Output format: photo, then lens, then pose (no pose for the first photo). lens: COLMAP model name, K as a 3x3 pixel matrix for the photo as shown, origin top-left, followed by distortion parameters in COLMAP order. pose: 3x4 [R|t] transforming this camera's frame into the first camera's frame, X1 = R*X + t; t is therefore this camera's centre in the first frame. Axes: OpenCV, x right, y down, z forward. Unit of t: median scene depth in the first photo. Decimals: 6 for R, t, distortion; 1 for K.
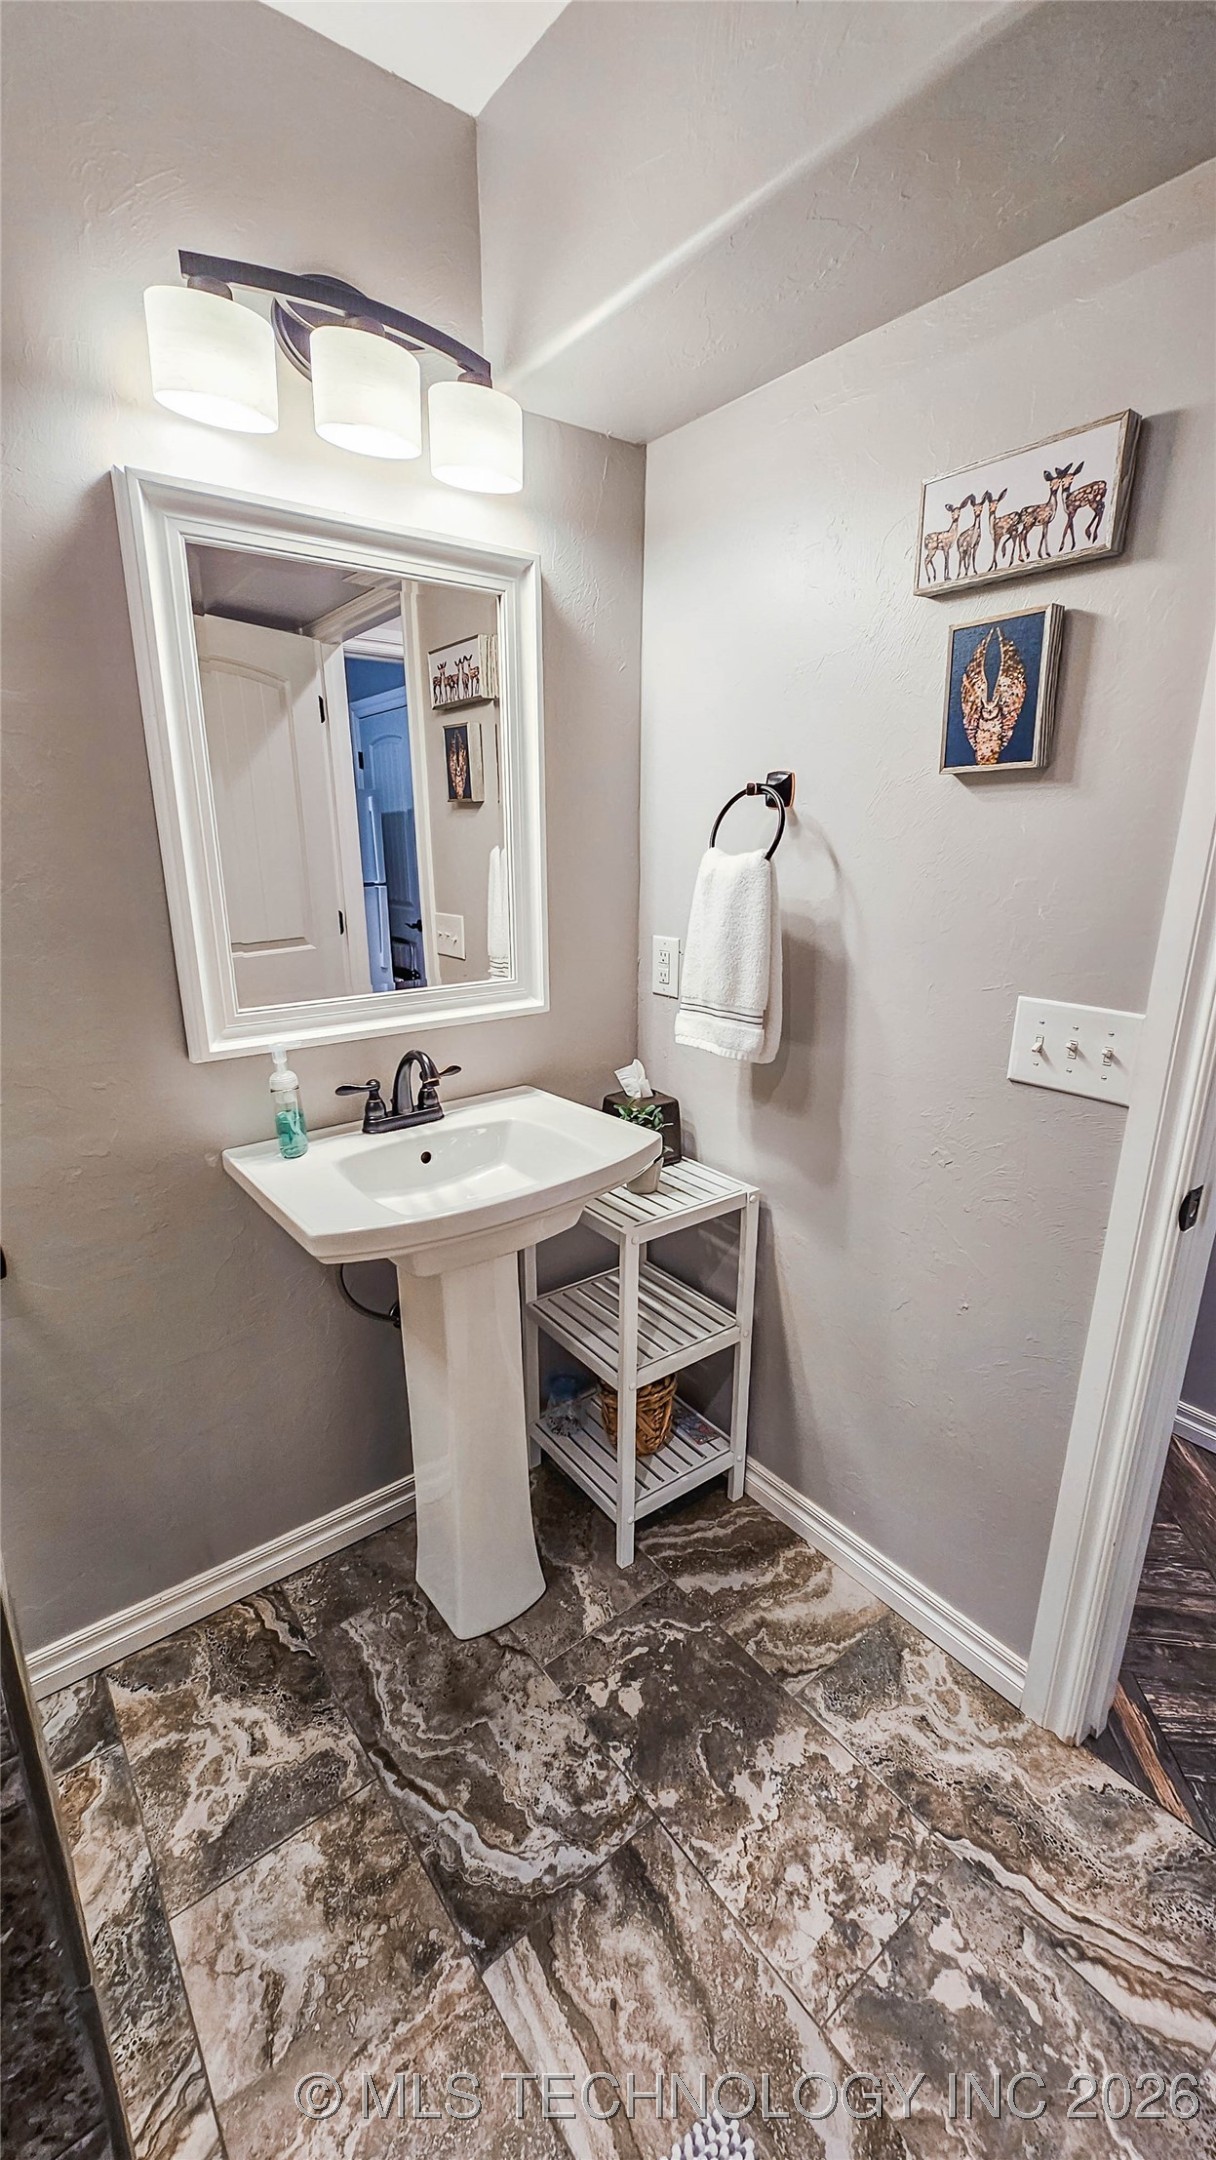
lens RADIAL K [[880.1, 0, 592.9], [0, 880.1, 1079.0], [0, 0, 1]] dist [-0.000109, -0.000811]
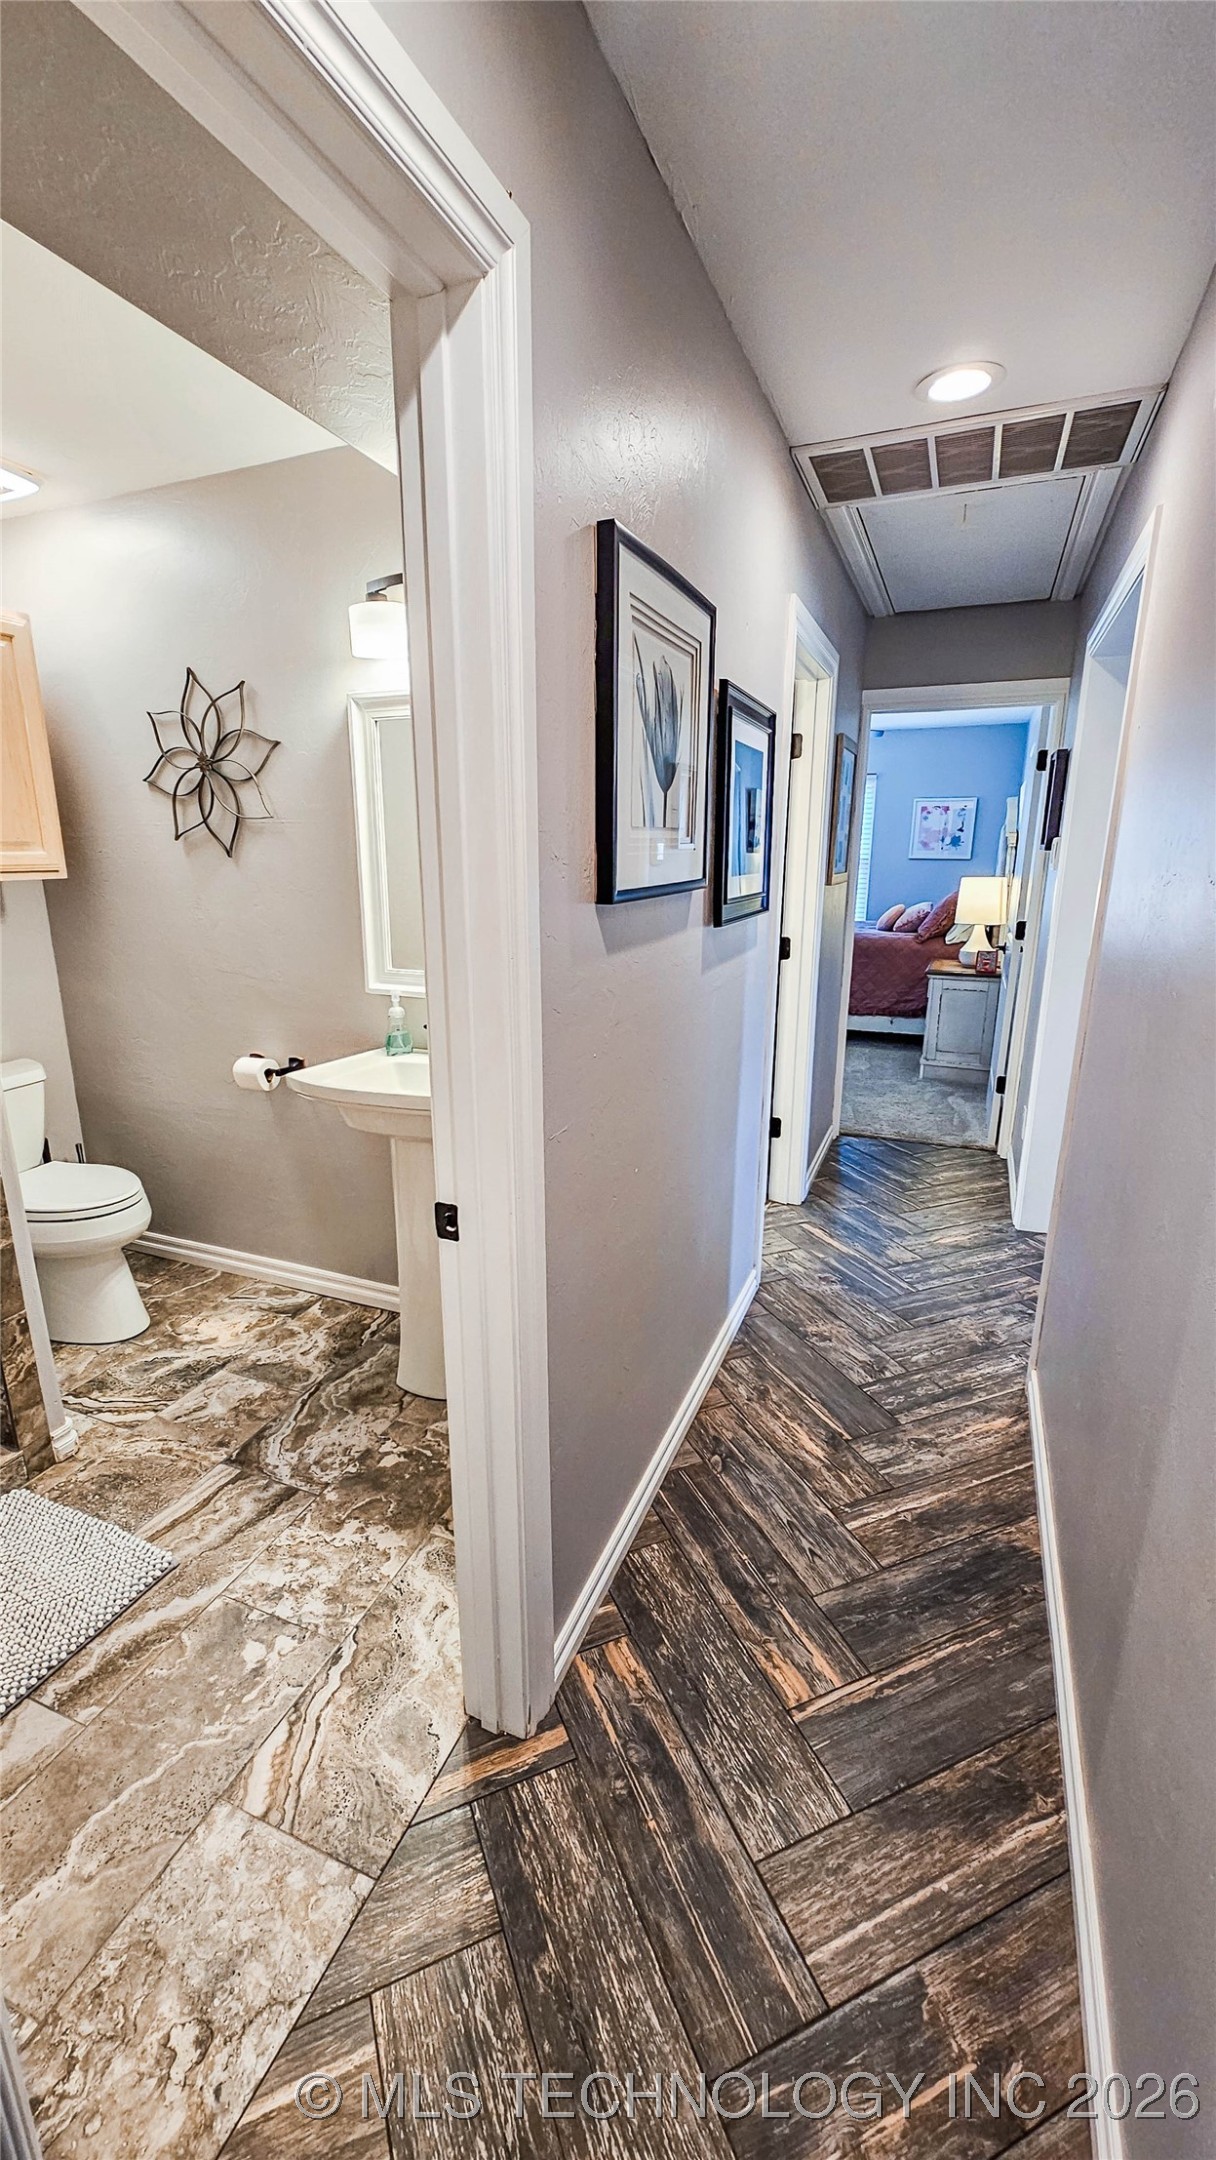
lens RADIAL K [[880.1, 0, 600.8], [0, 880.1, 1074.7], [0, 0, 1]] dist [-0.000109, -0.000811]
pose [[0.498286, 0.218078, -0.839138, 1.553440], [-0.241878, 0.964389, 0.107000, -0.188961], [0.832590, 0.149652, 0.533290, 0.487594]]
